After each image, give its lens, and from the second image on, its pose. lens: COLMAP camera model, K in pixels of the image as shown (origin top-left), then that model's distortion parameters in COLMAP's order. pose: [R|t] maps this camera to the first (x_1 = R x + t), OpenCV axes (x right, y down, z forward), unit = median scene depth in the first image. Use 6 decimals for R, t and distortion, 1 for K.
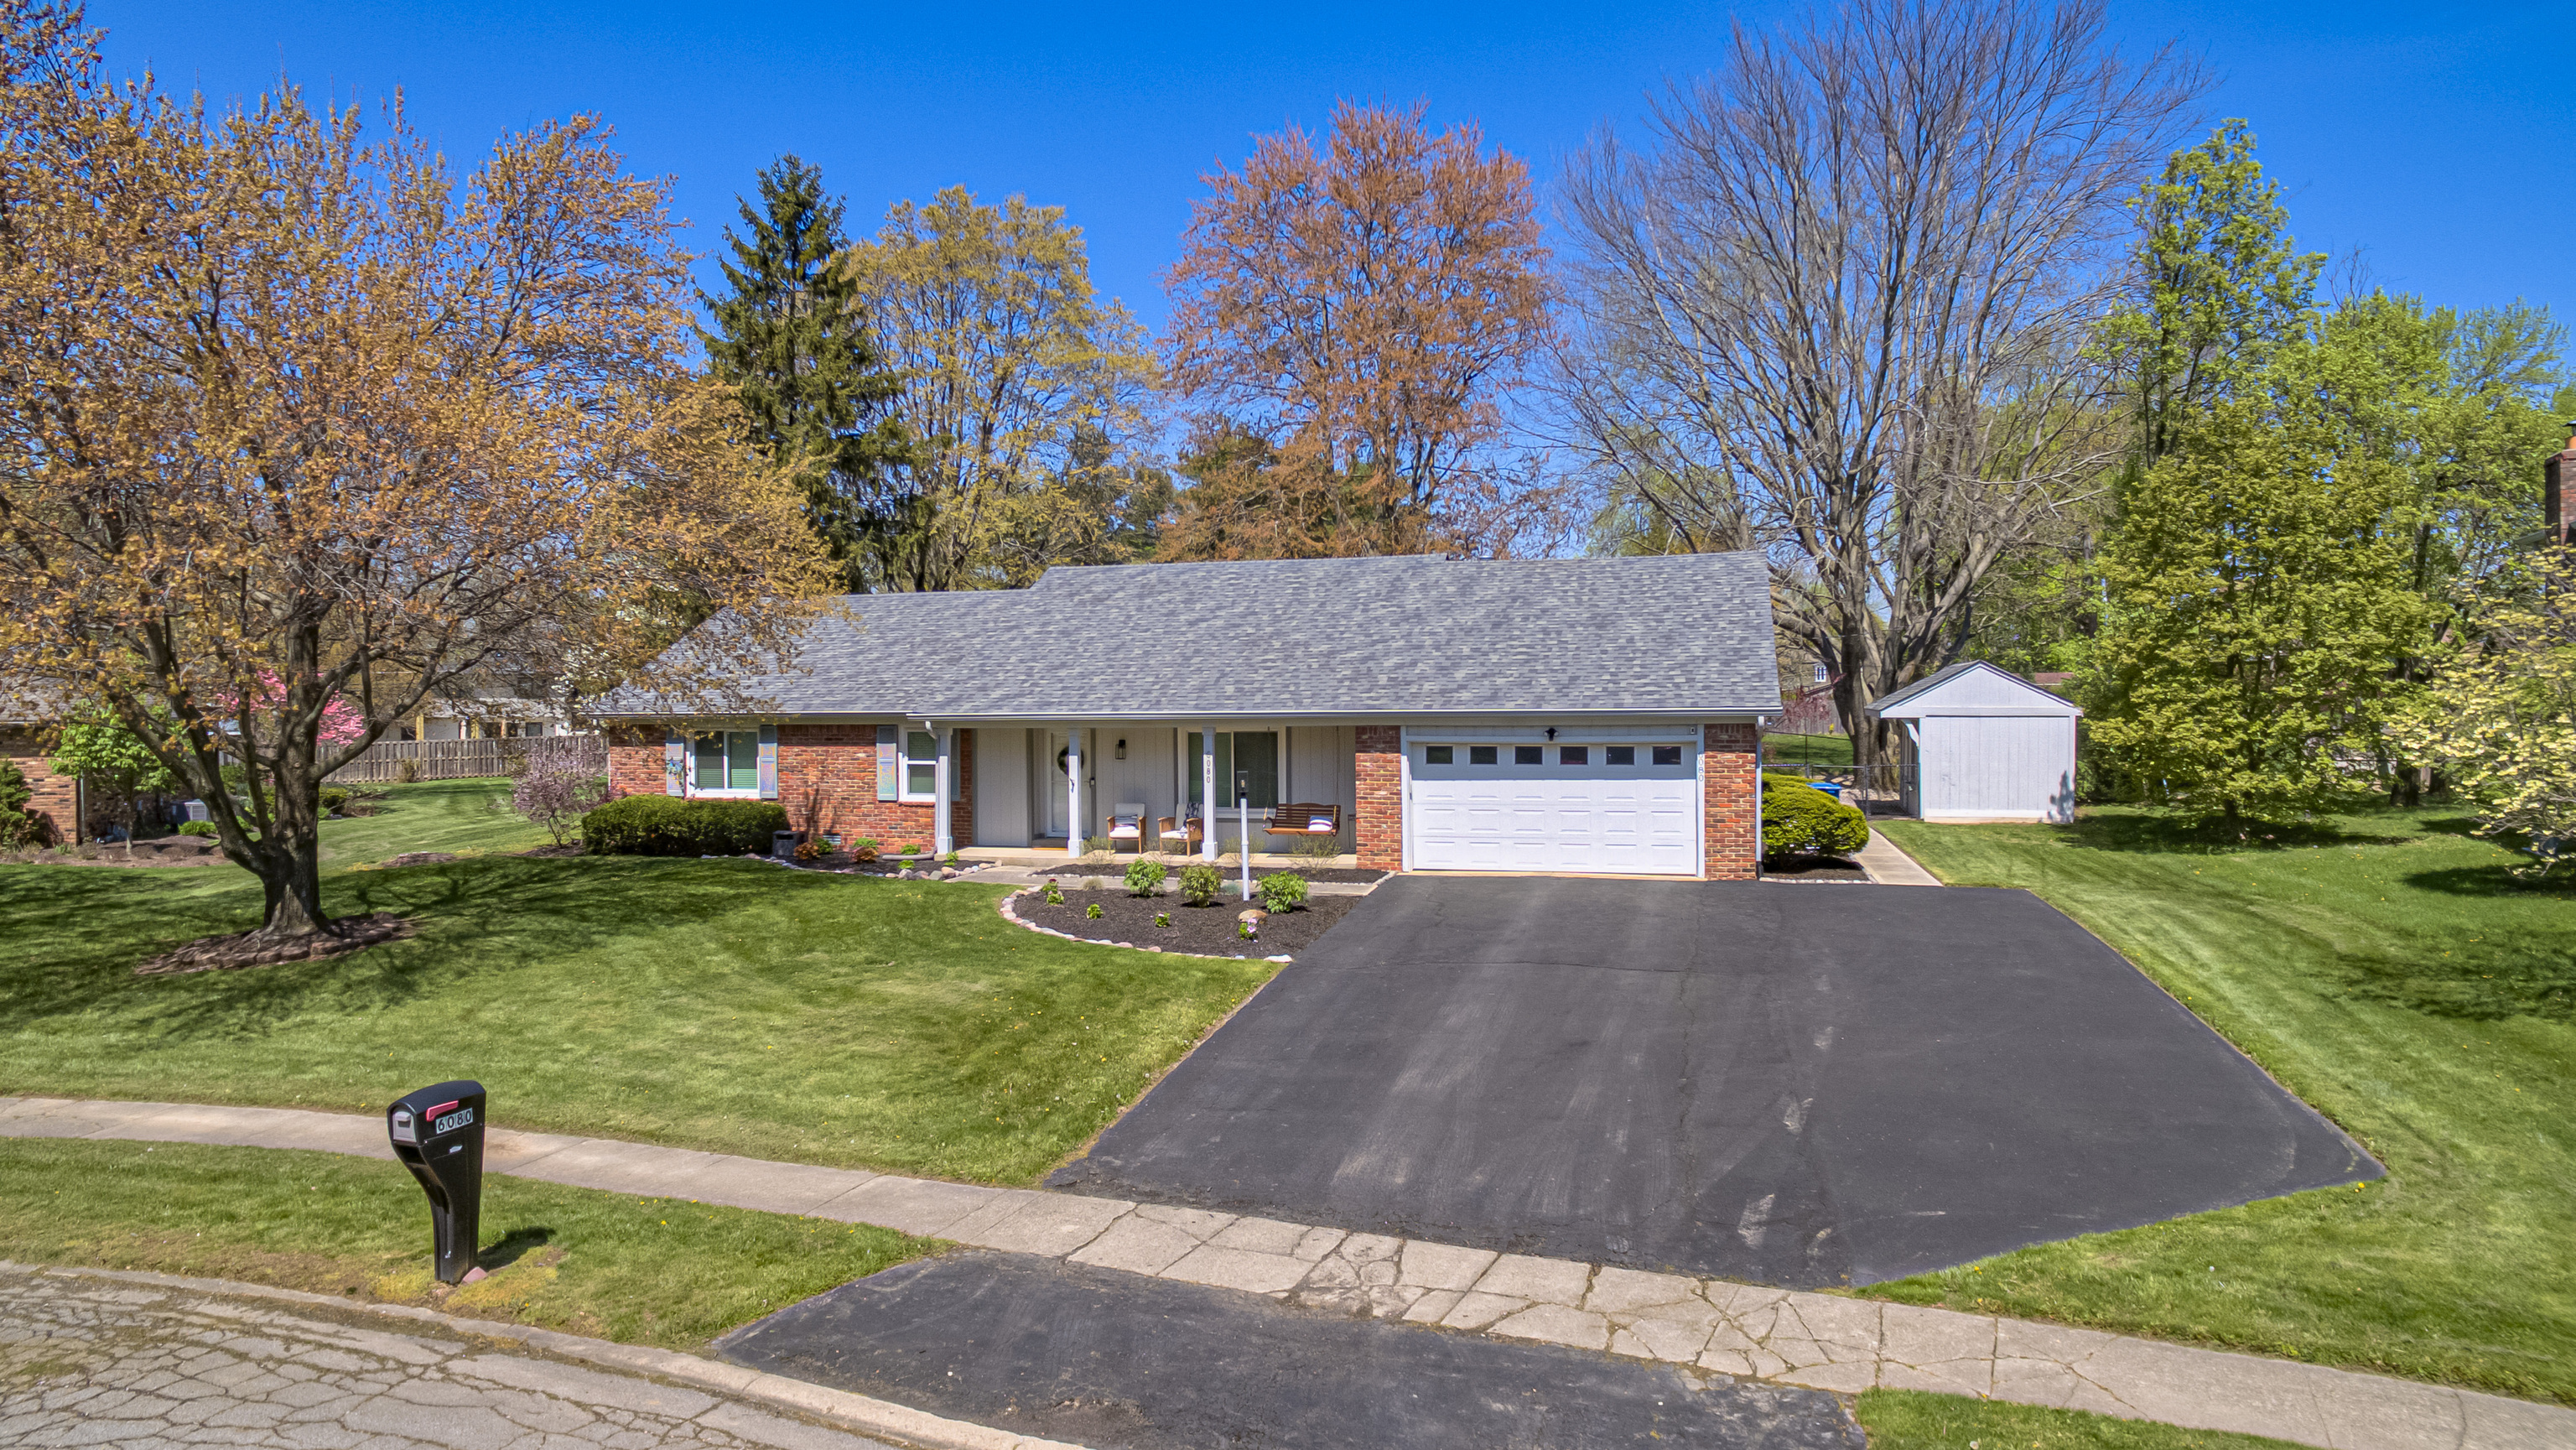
lens RADIAL K [[1549.5, 0, 1275.1], [0, 1549.5, 703.4], [0, 0, 1]] dist [-0.126124, 0.092117]
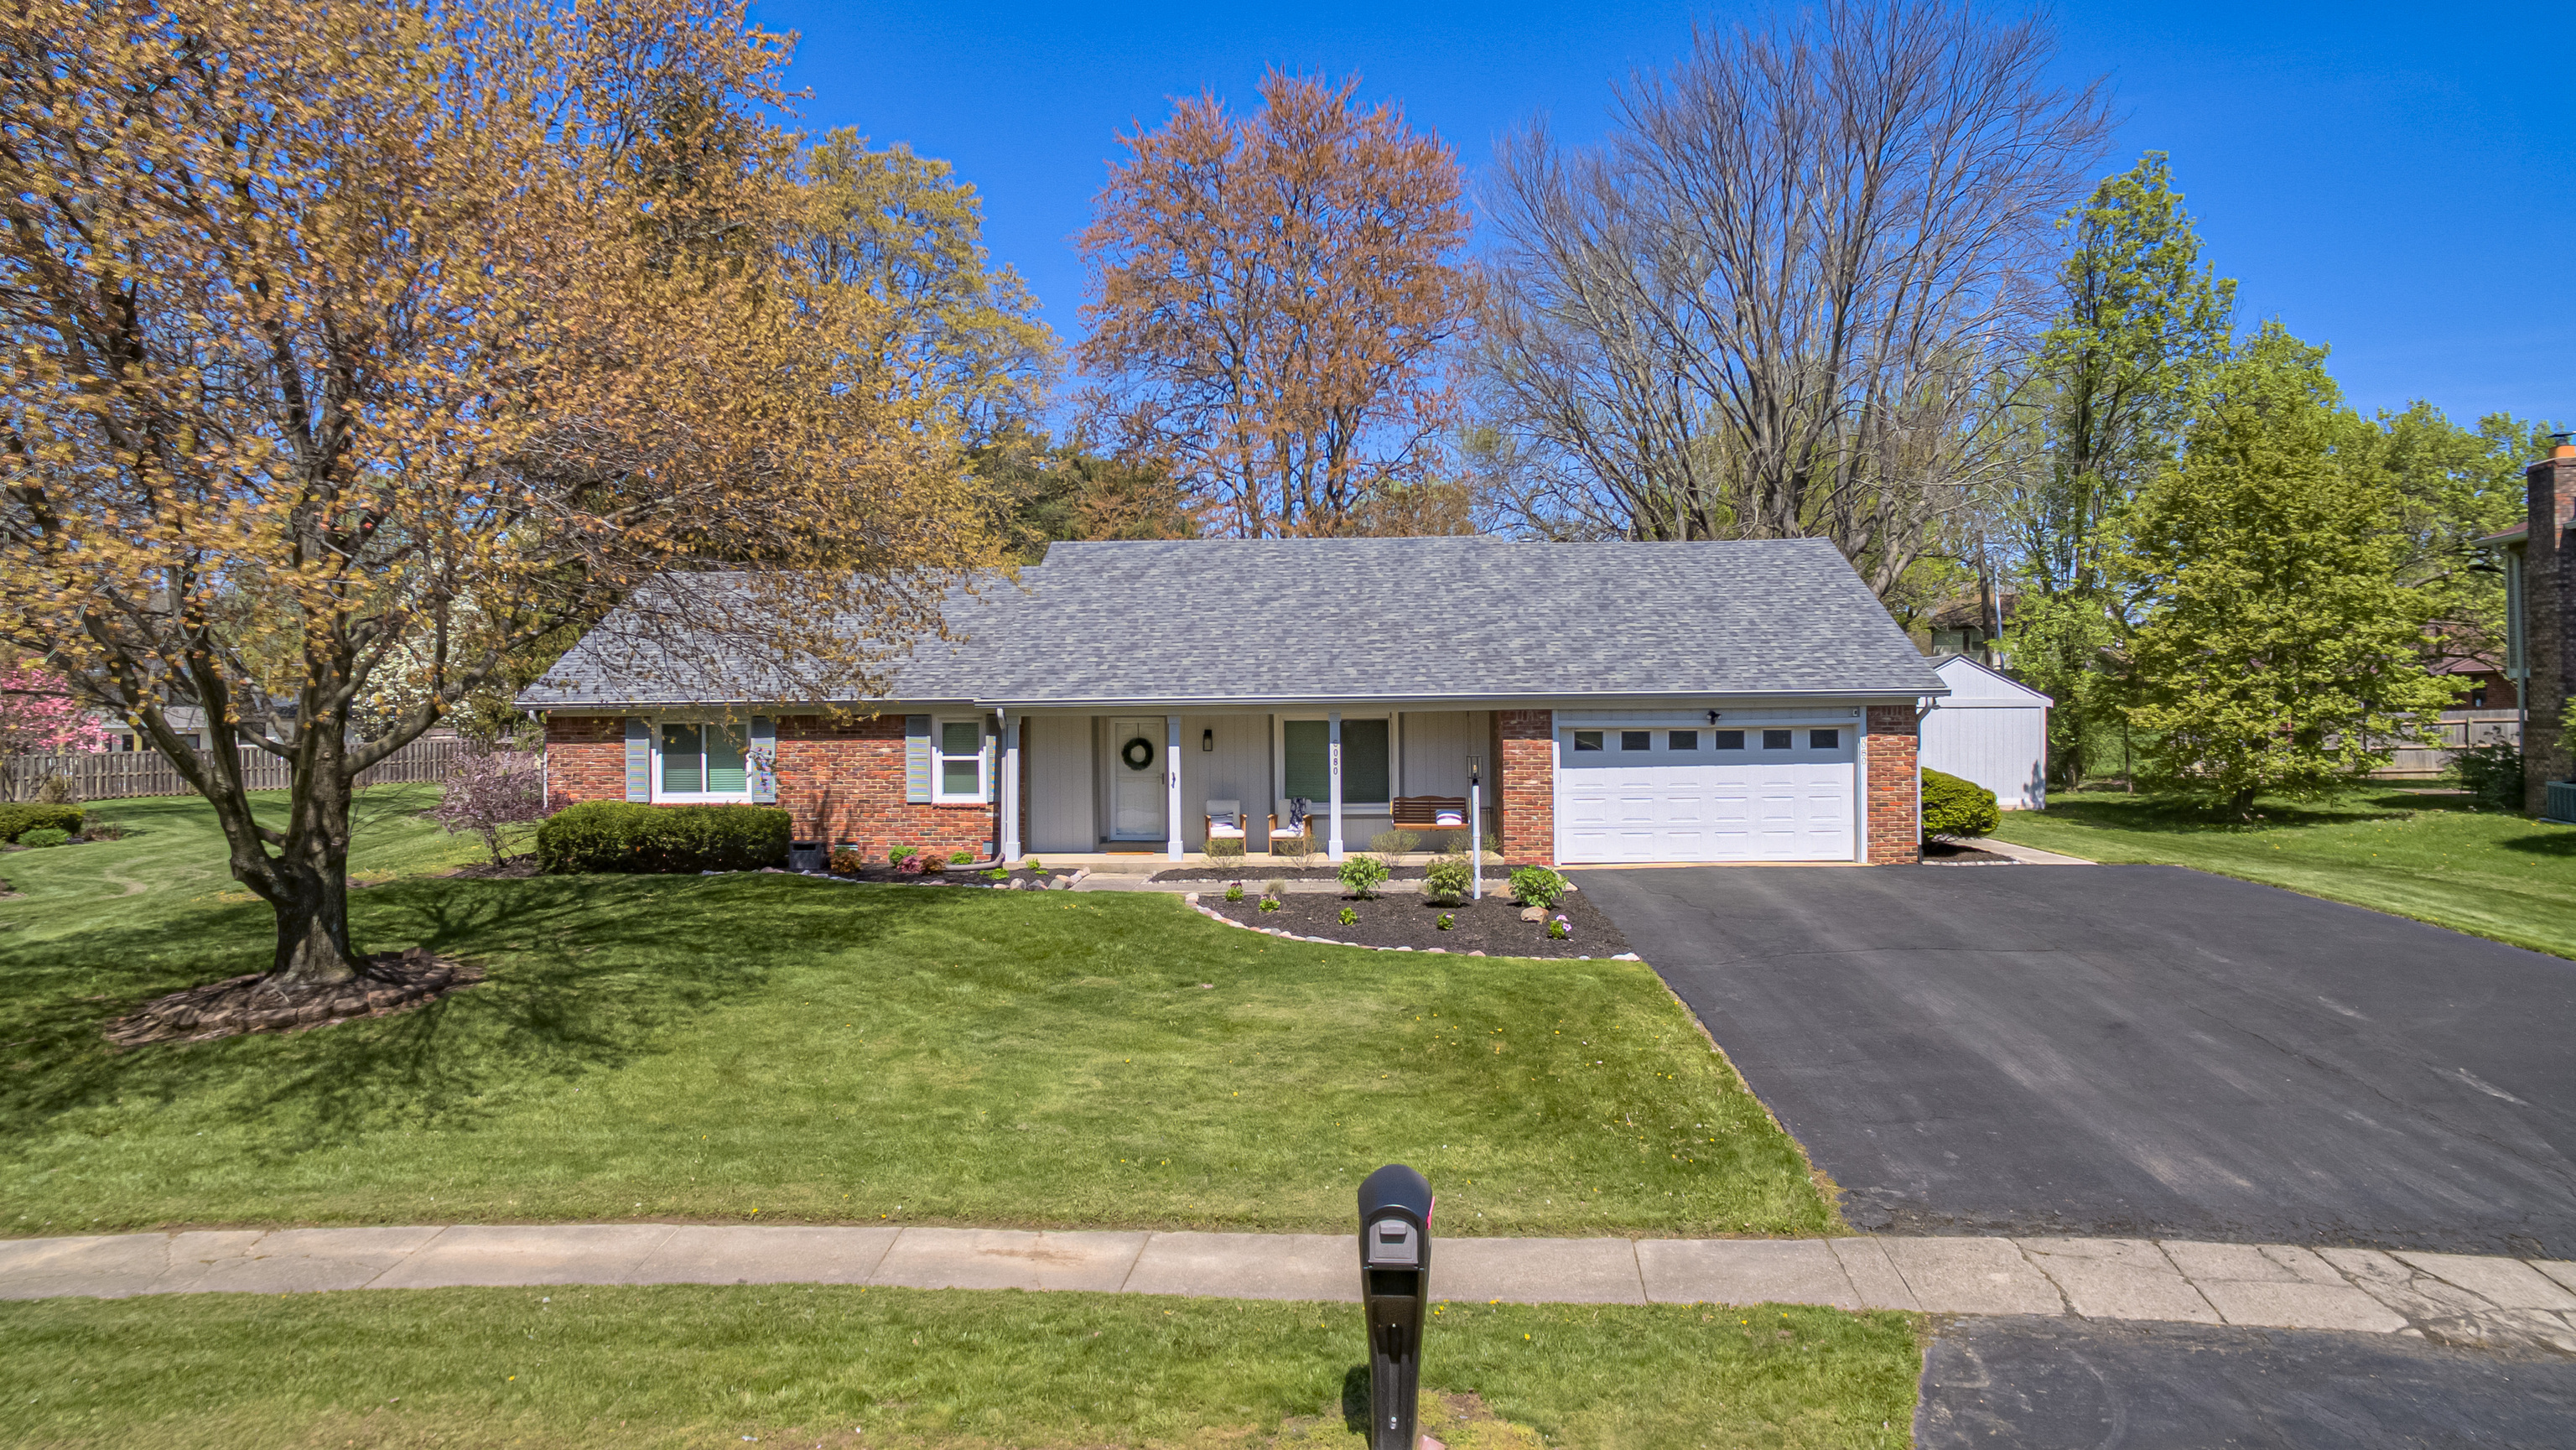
lens RADIAL K [[1549.5, 0, 1275.1], [0, 1549.5, 703.4], [0, 0, 1]] dist [-0.126124, 0.092117]
pose [[0.973882, -0.000258, 0.227054, -0.290591], [0.002685, 0.999943, -0.010378, 0.019627], [-0.227038, 0.010716, 0.973827, 0.130782]]
